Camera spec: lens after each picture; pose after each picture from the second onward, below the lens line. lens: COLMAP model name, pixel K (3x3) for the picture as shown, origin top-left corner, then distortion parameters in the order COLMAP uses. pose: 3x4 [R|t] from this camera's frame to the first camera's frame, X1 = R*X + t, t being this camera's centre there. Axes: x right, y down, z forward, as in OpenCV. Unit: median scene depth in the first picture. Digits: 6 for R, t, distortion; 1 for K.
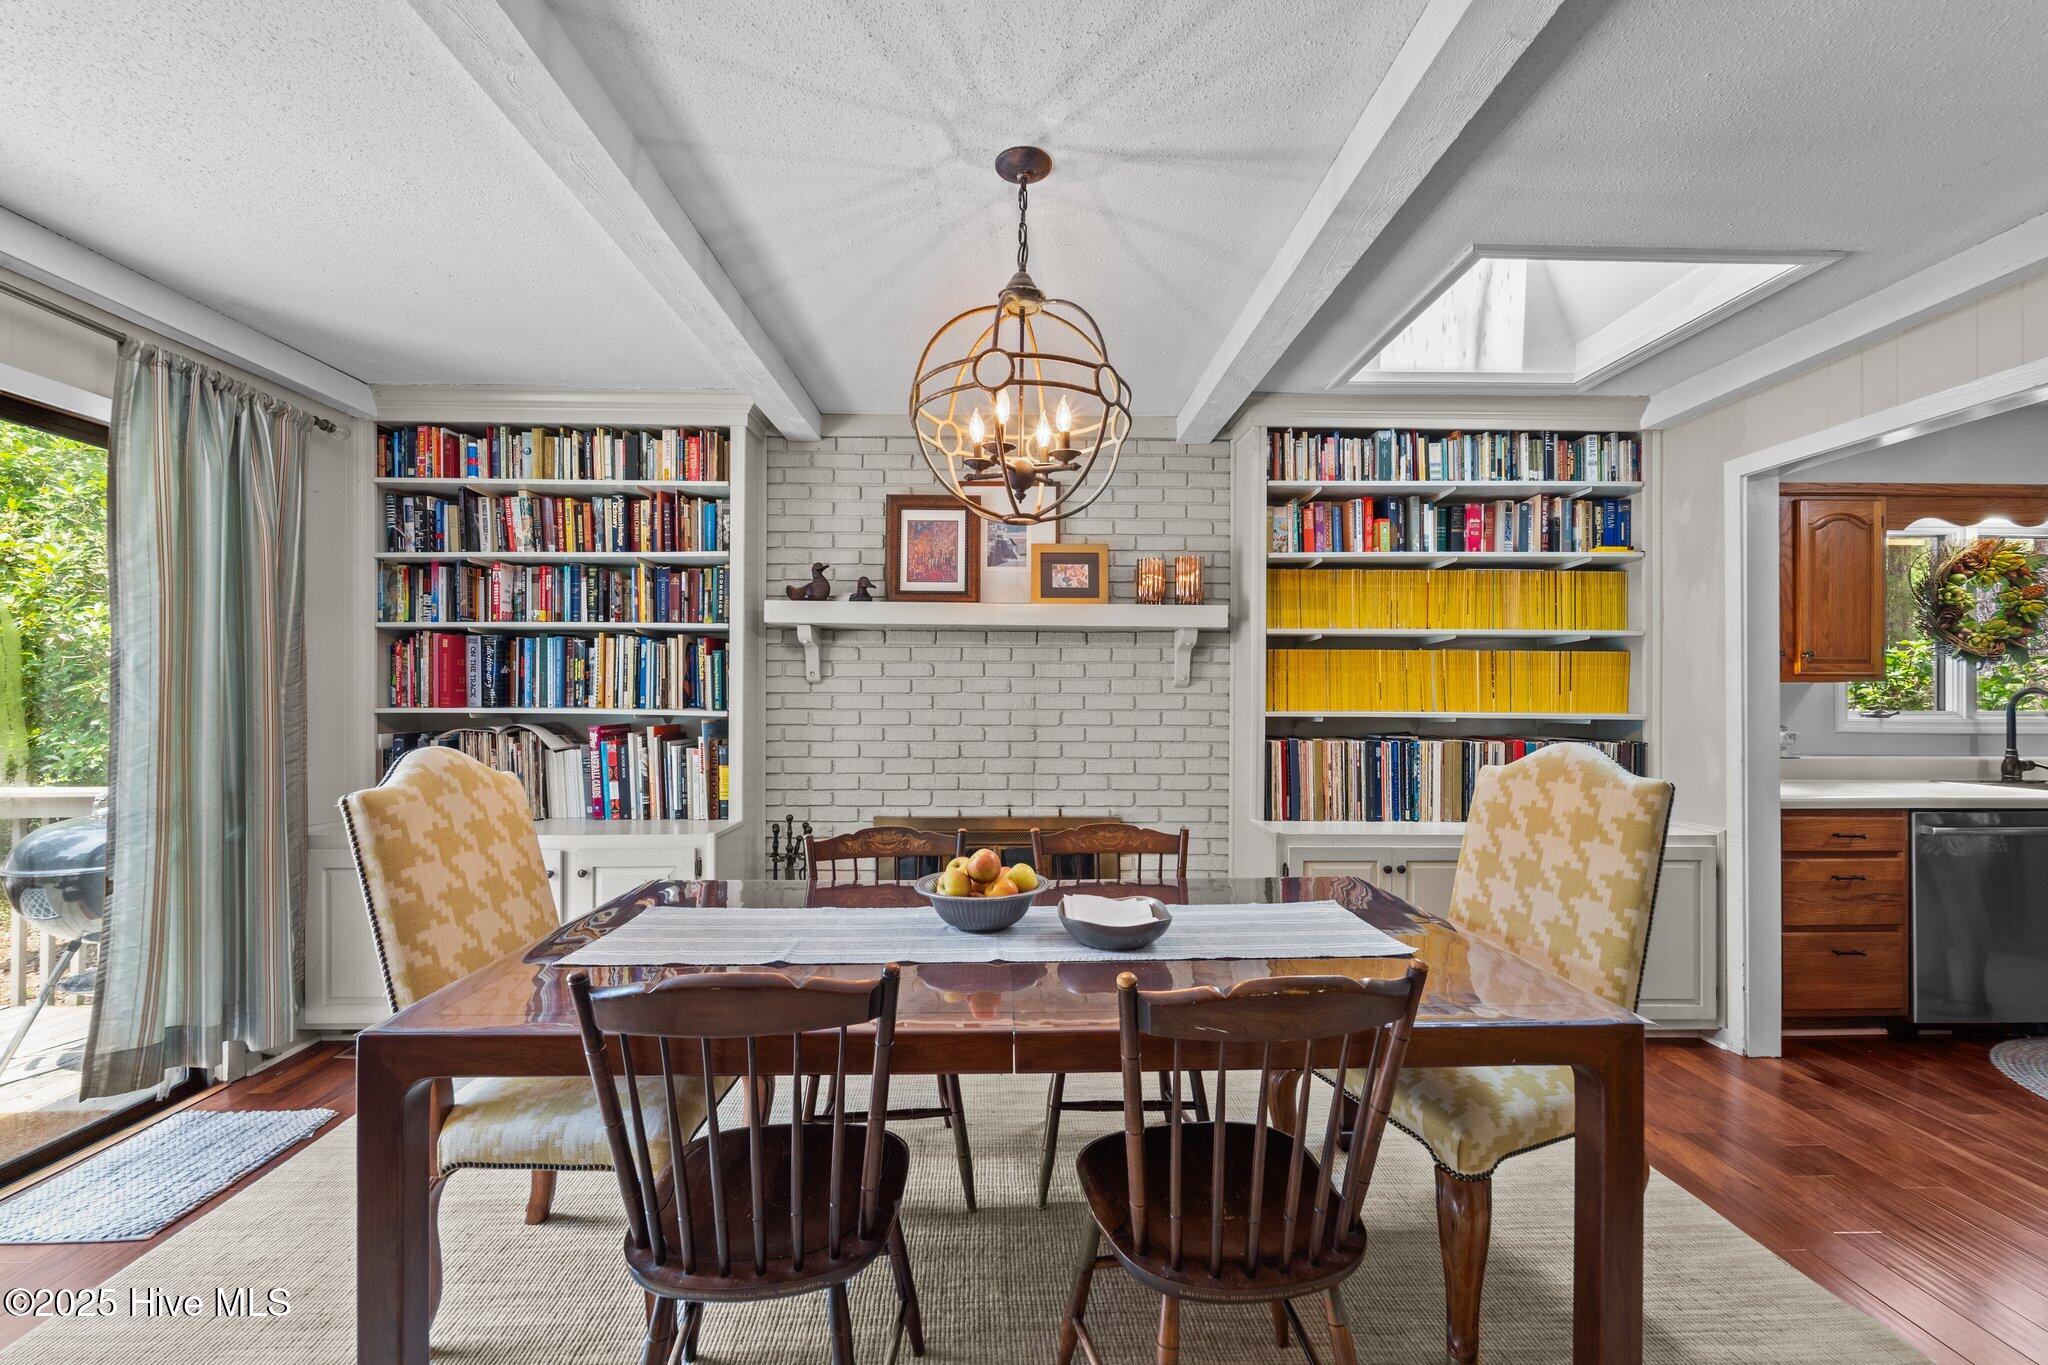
lens RADIAL K [[826.6, 0, 1021.9], [0, 826.6, 682.9], [0, 0, 1]] dist [0.000205, -0.000212]
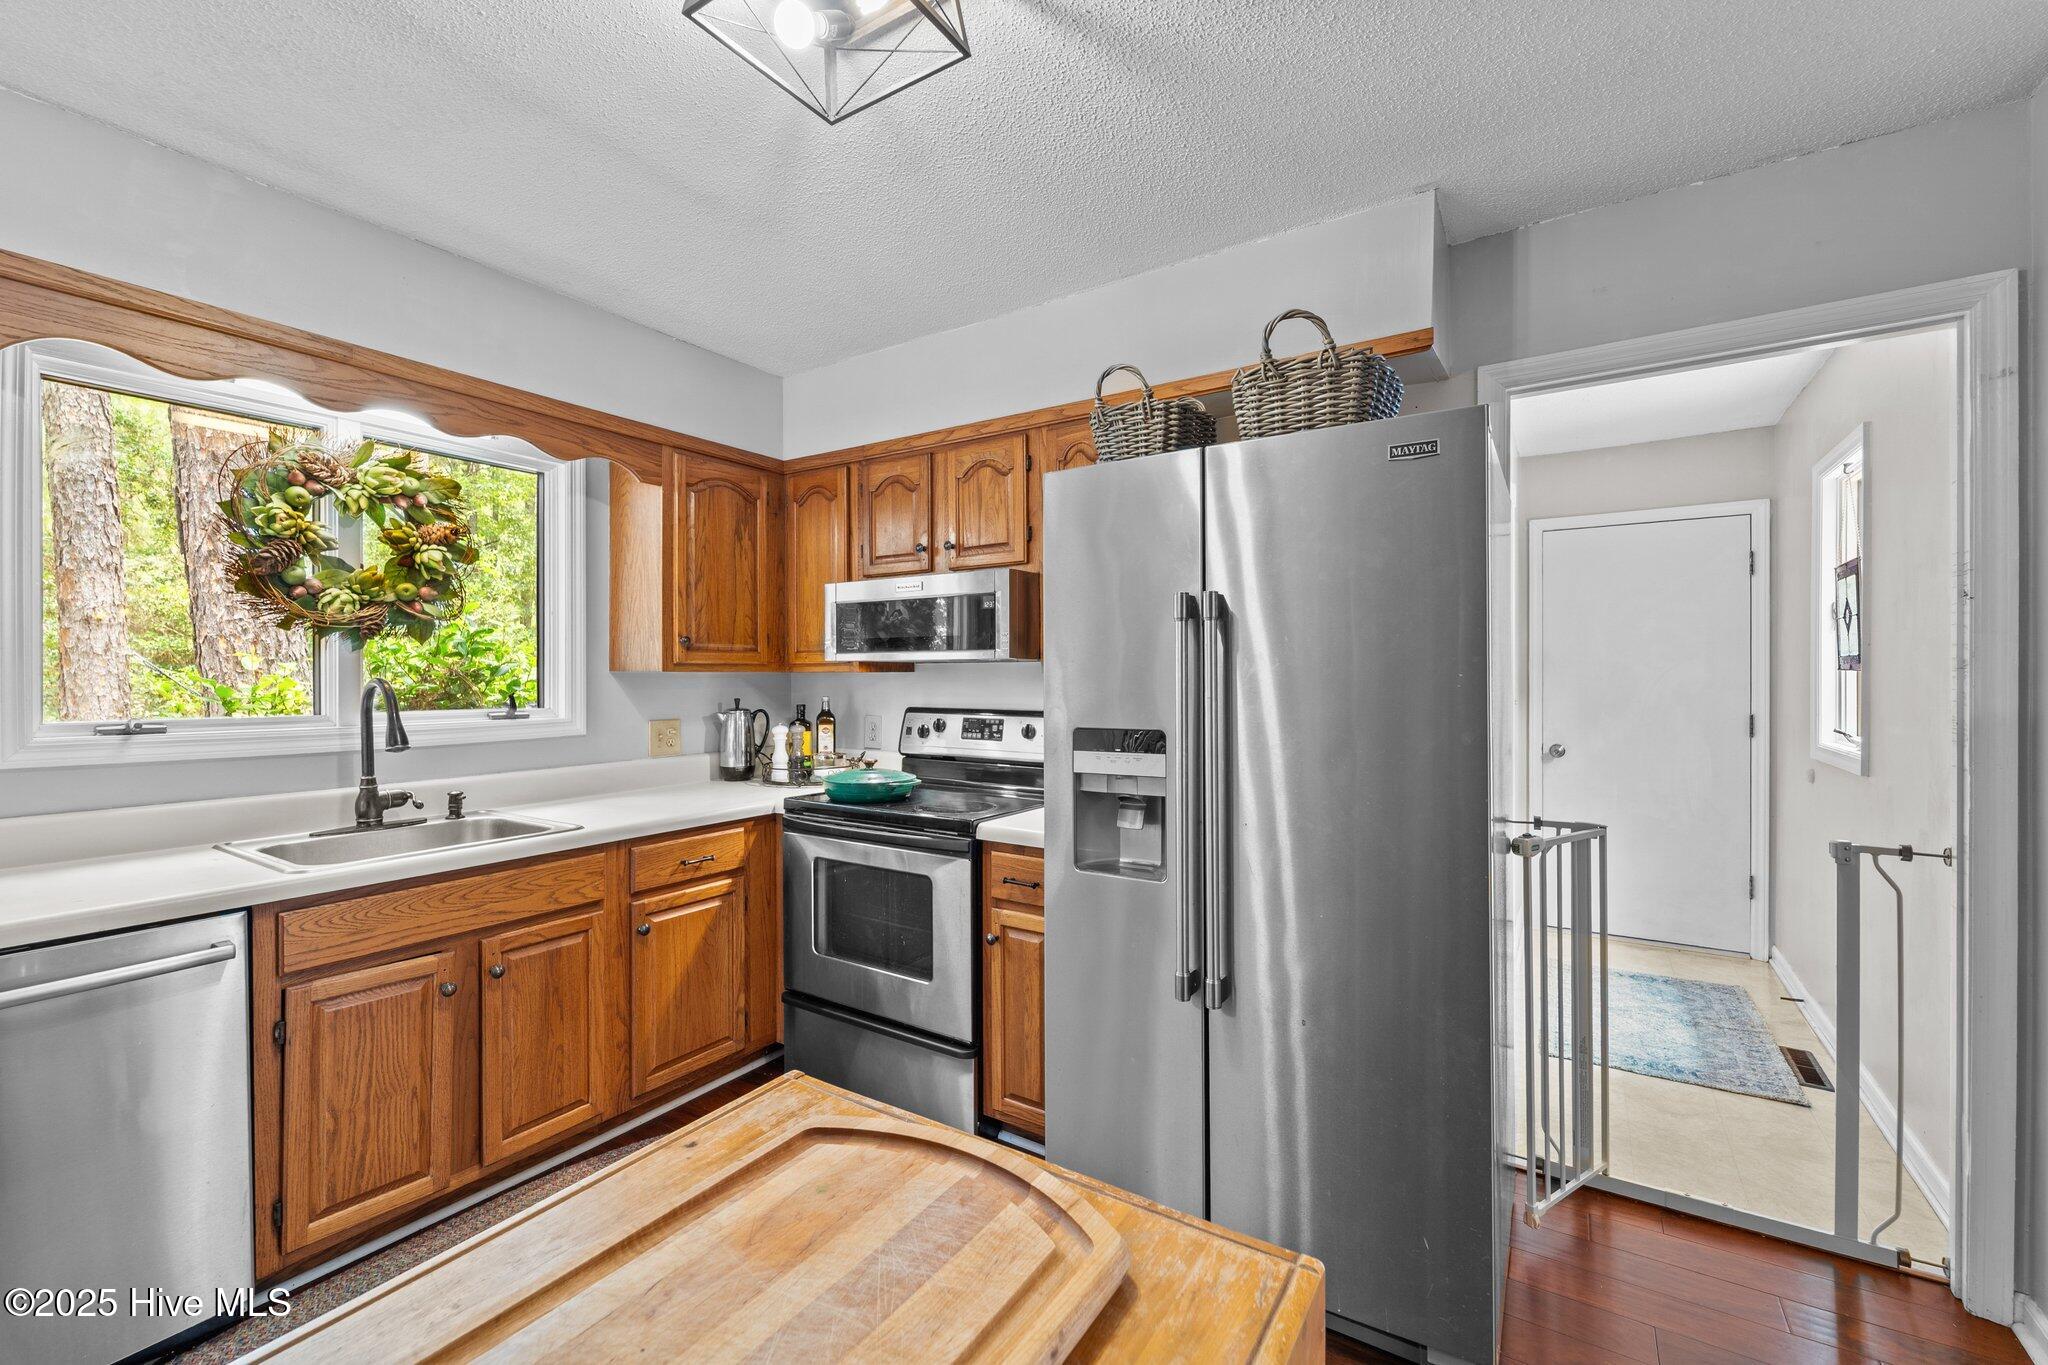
lens RADIAL K [[826.6, 0, 1032.6], [0, 826.6, 673.9], [0, 0, 1]] dist [0.000205, -0.000212]
pose [[0.562777, -0.001974, 0.826606, 0.999846], [-0.002054, 0.999991, 0.003787, -0.001222], [-0.826606, -0.003830, 0.562768, 0.240094]]
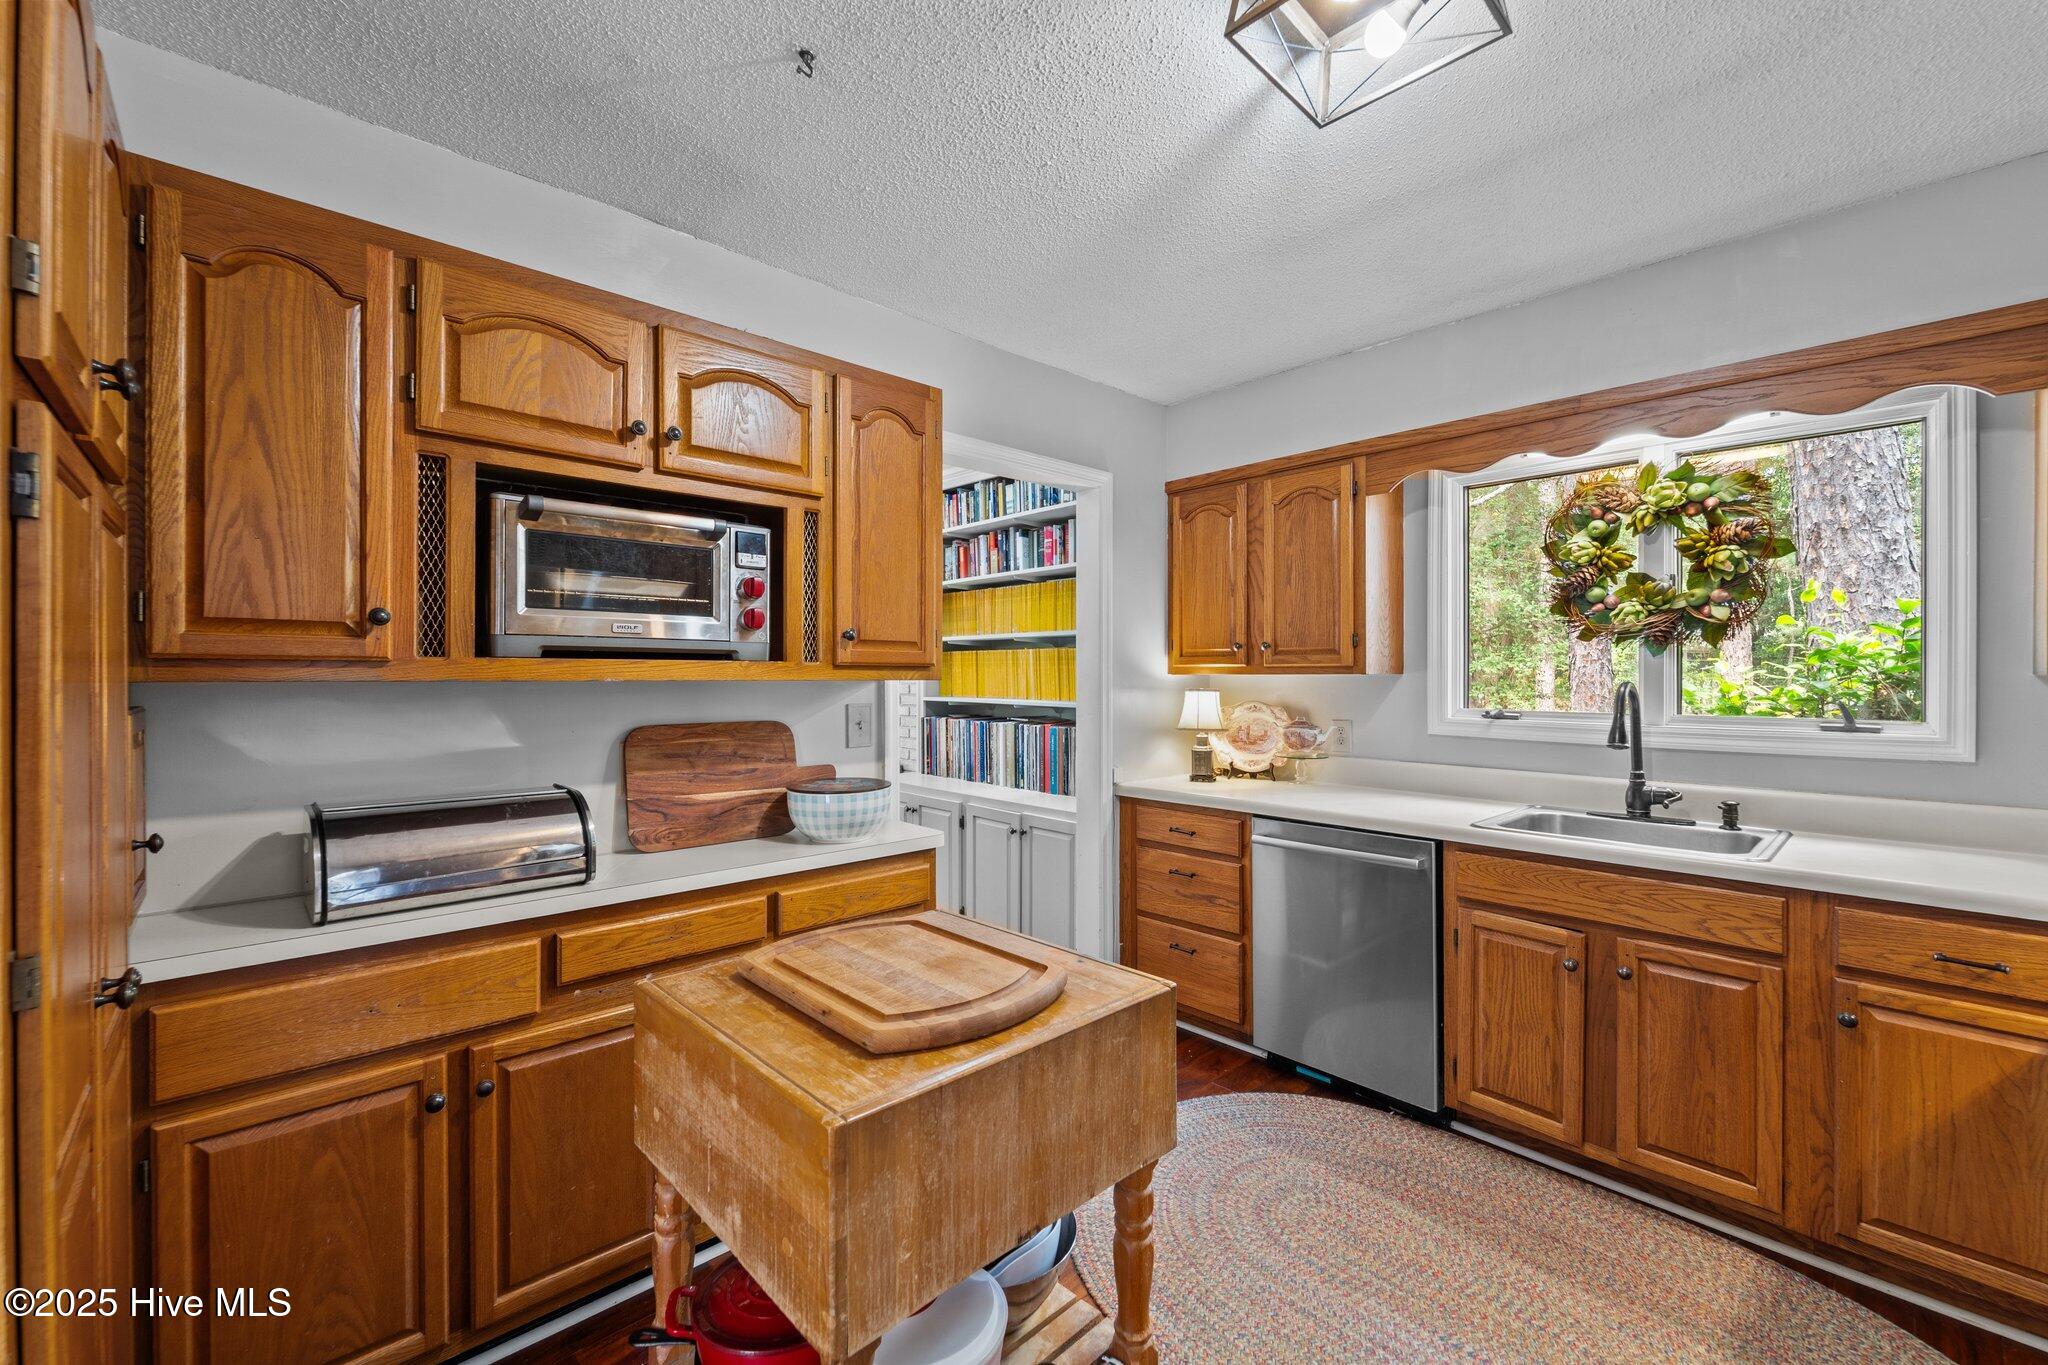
lens RADIAL K [[826.6, 0, 1022.2], [0, 826.6, 675.7], [0, 0, 1]] dist [0.000205, -0.000212]
pose [[0.676882, -0.002046, -0.736088, 1.408370], [0.005281, 0.999984, 0.002076, -0.003799], [0.736072, -0.005293, 0.676882, 0.165541]]
